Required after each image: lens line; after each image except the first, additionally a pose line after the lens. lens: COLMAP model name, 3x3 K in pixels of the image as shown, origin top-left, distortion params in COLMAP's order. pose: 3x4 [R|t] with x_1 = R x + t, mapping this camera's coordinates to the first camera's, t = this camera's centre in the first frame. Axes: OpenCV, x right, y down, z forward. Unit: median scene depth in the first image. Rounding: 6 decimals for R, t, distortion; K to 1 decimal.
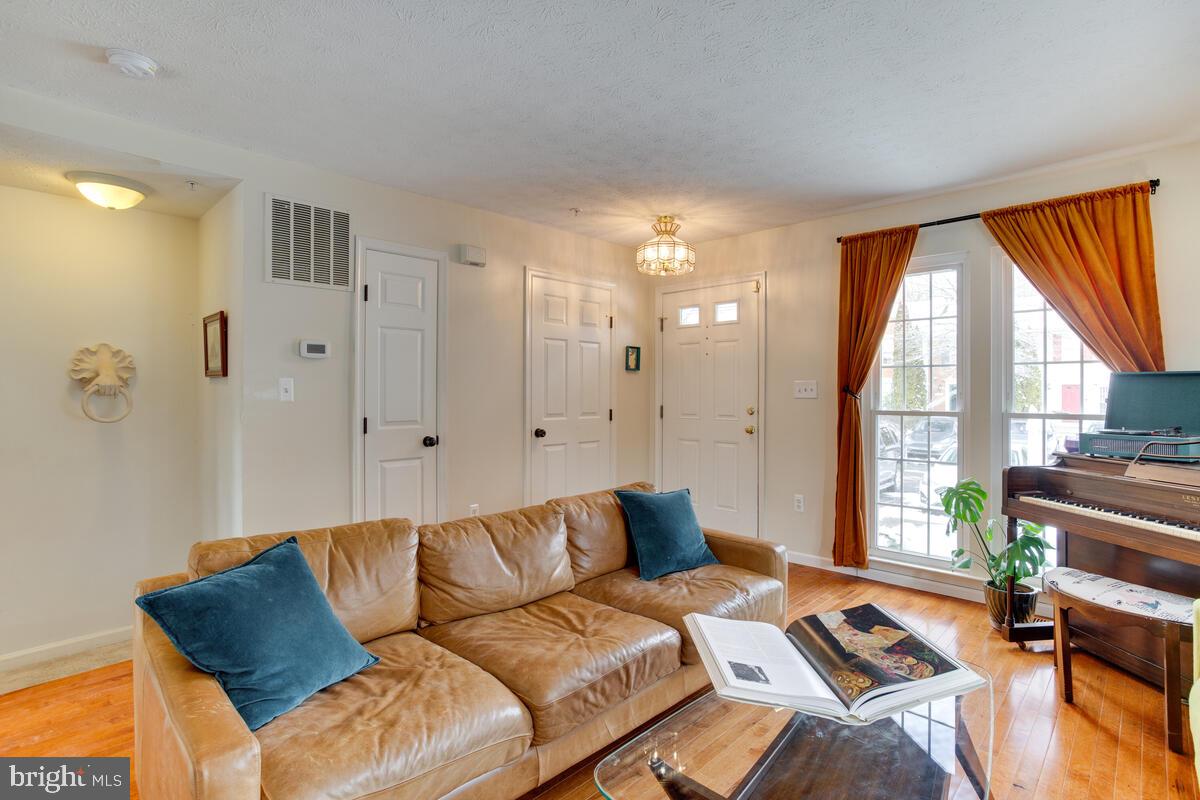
lens RADIAL K [[581.5, 0, 597.5], [0, 581.5, 387.1], [0, 0, 1]] dist [-0.001732, -0.000174]
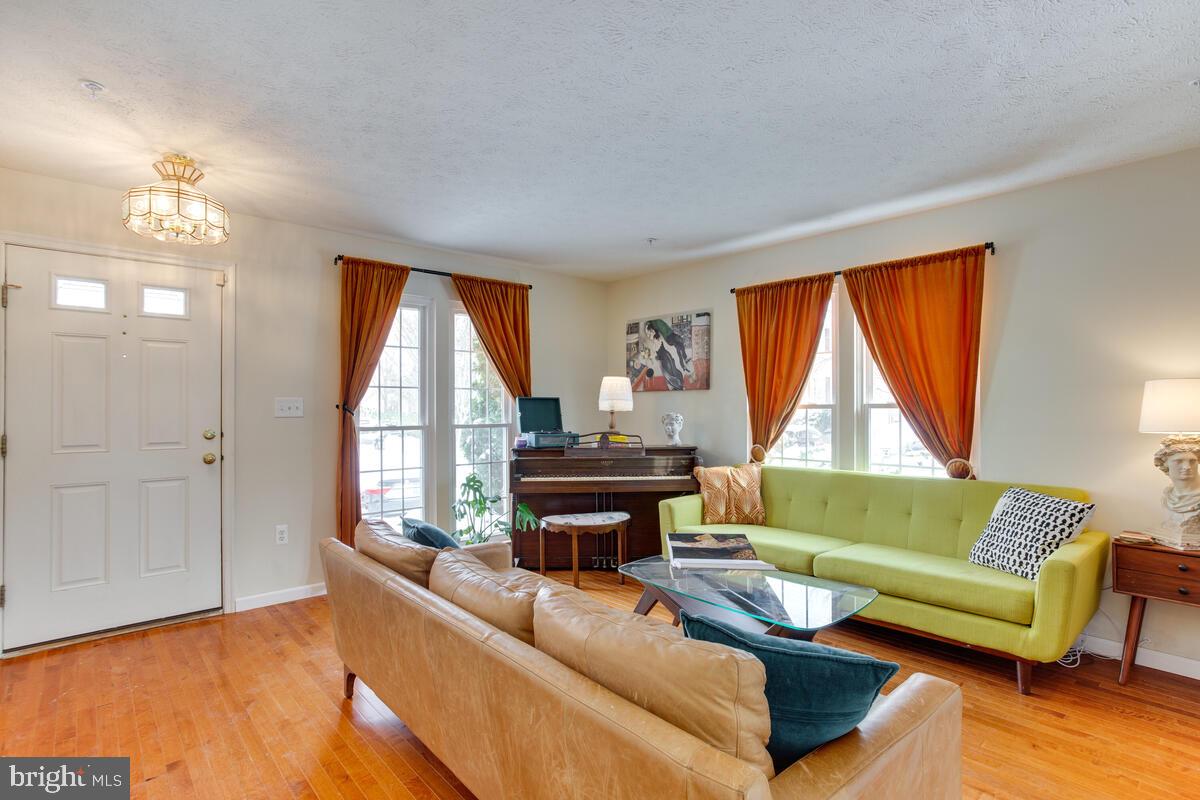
lens RADIAL K [[589.8, 0, 602.0], [0, 589.8, 405.5], [0, 0, 1]] dist [-0.001334, 0.000266]
pose [[0.107611, 0.001828, 0.994191, -0.560990], [-0.009089, 0.999958, -0.000854, -0.003295], [-0.994152, -0.008944, 0.107623, 0.461883]]
